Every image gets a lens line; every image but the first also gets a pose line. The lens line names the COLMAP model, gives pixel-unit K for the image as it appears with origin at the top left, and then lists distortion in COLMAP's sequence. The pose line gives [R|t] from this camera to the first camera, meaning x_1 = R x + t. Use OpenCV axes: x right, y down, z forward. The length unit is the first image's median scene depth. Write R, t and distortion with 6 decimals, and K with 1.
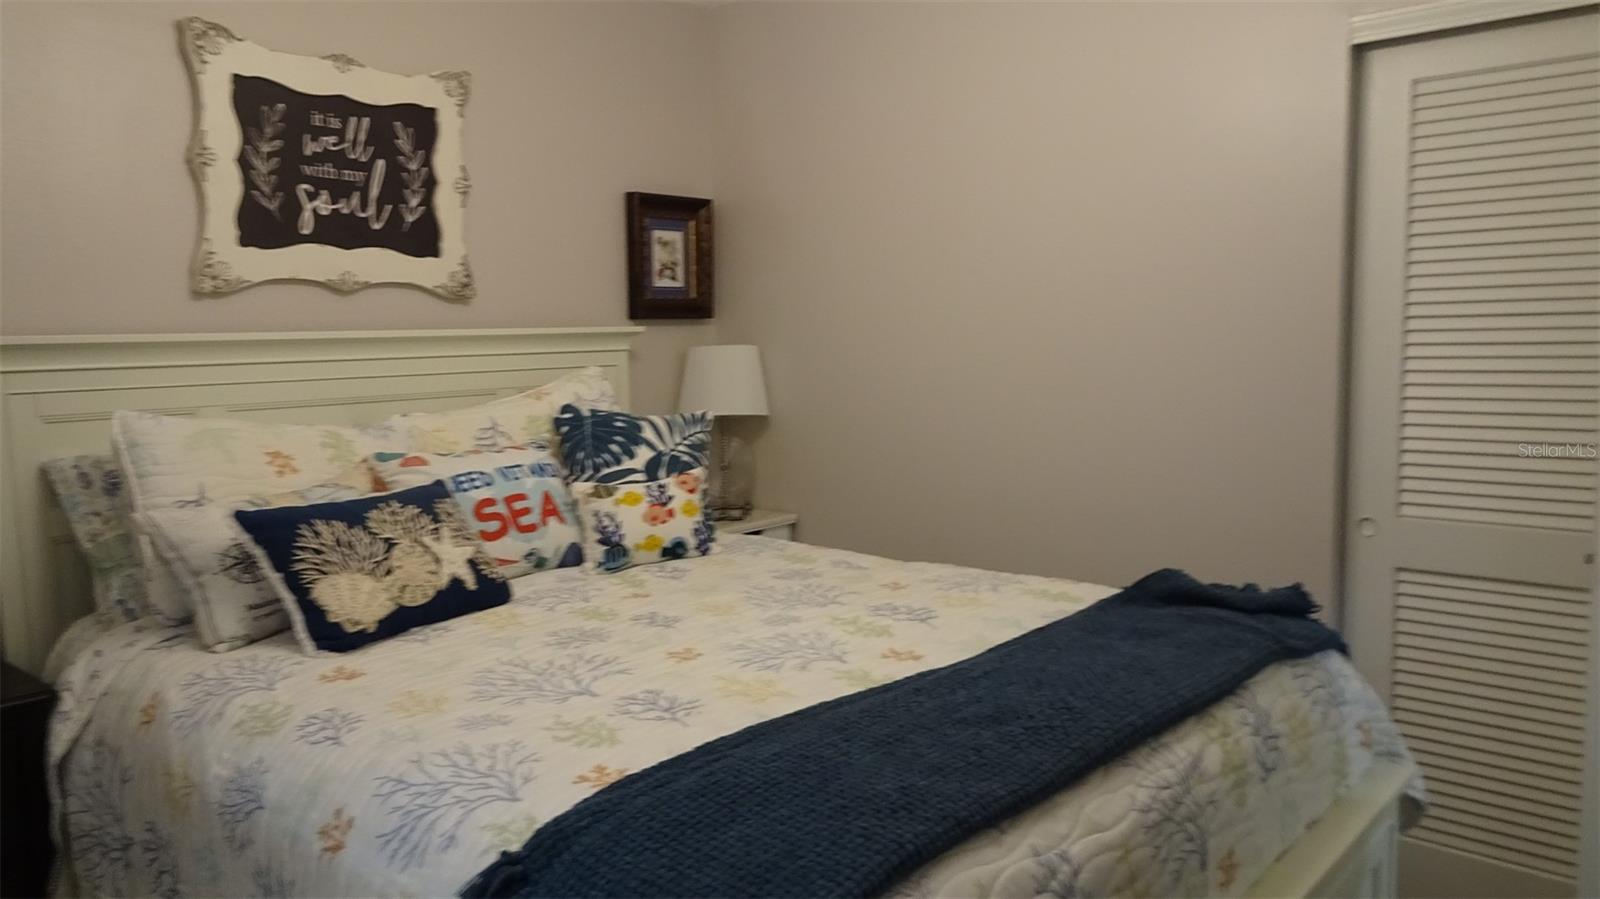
lens RADIAL K [[1140.0, 0, 806.5], [0, 1140.0, 446.8], [0, 0, 1]] dist [0.012851, -0.003466]
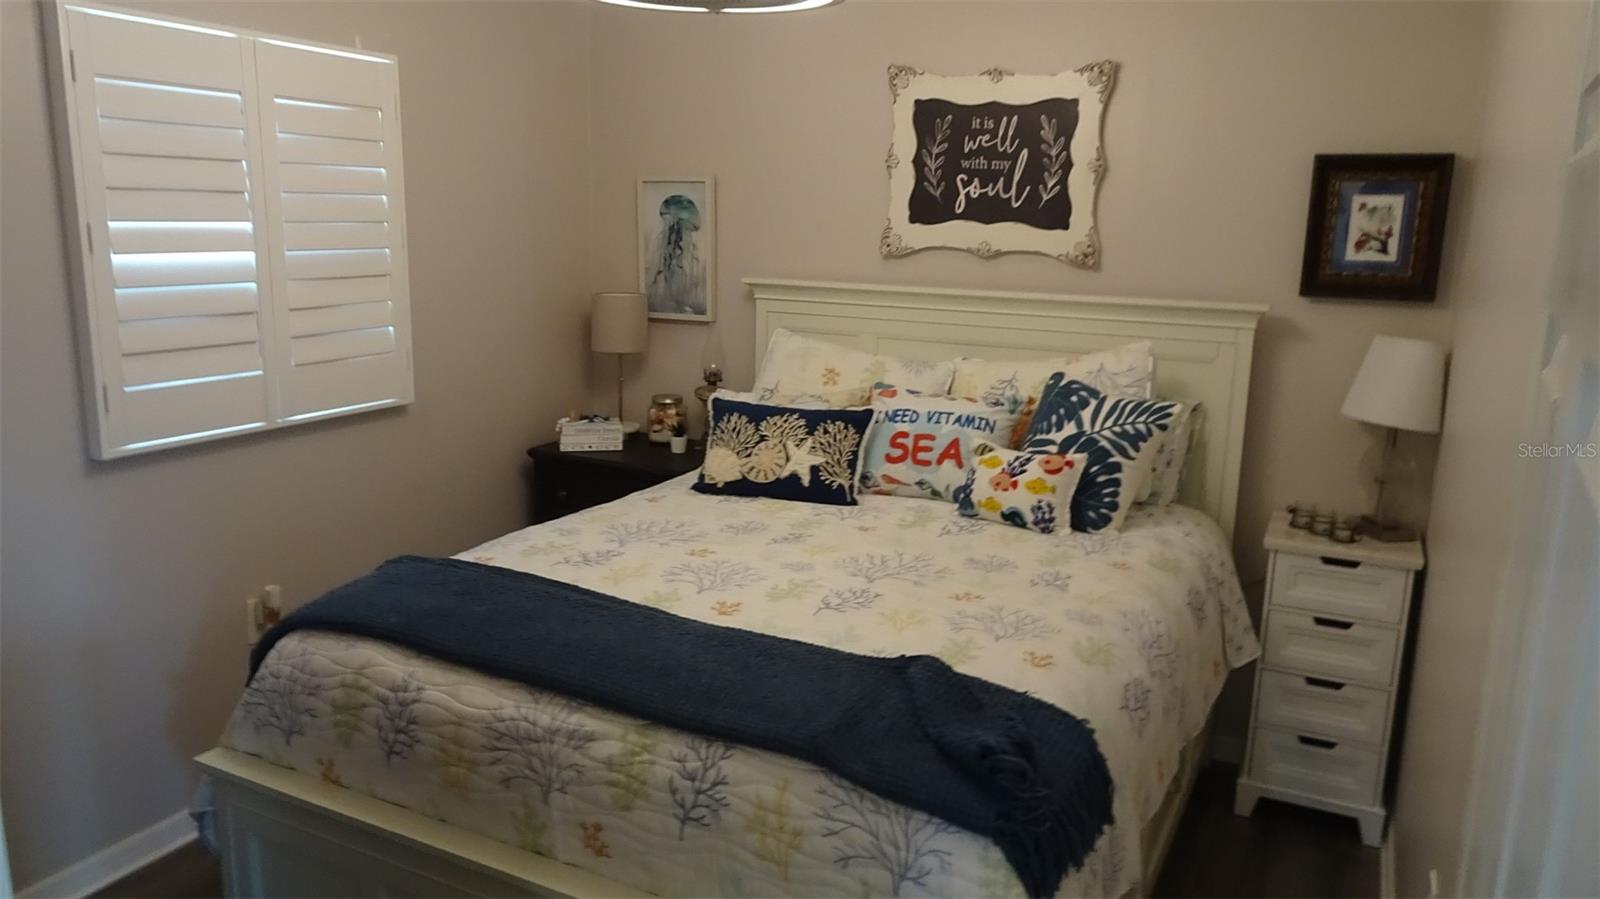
lens RADIAL K [[1140.0, 0, 806.5], [0, 1140.0, 446.8], [0, 0, 1]] dist [0.012851, -0.003466]
pose [[0.243138, 0.224610, -0.943628, 0.823072], [-0.125753, 0.971910, 0.198940, -0.162680], [0.961806, 0.070294, 0.264554, 0.497435]]
